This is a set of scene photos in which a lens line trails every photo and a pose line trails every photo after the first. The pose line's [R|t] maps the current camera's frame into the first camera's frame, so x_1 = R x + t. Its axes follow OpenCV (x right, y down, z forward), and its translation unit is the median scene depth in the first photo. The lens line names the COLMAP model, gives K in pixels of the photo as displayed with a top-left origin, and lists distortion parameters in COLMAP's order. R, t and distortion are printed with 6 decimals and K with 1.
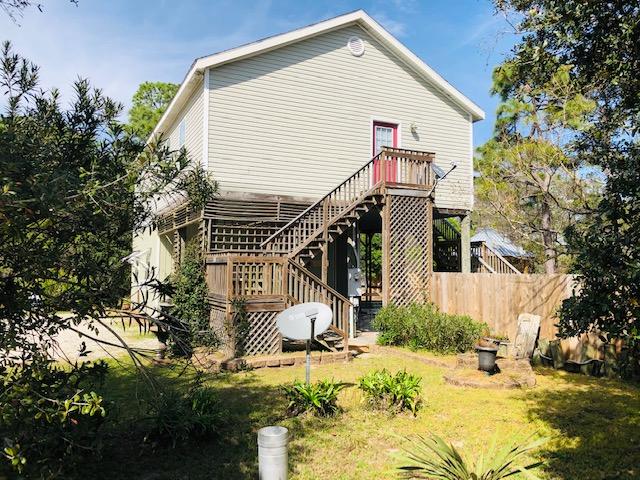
lens RADIAL K [[535.1, 0, 320.0], [0, 535.1, 240.0], [0, 0, 1]] dist [0.073517, -0.164954]
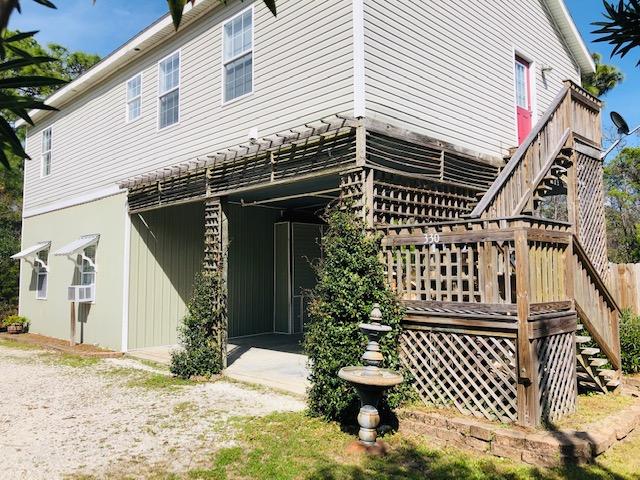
lens RADIAL K [[535.1, 0, 320.0], [0, 535.1, 240.0], [0, 0, 1]] dist [0.073517, -0.164954]
pose [[0.948429, 0.007406, 0.316904, -0.405472], [-0.004816, 0.999948, -0.008955, 0.037662], [-0.316954, 0.006967, 0.948415, 0.459734]]
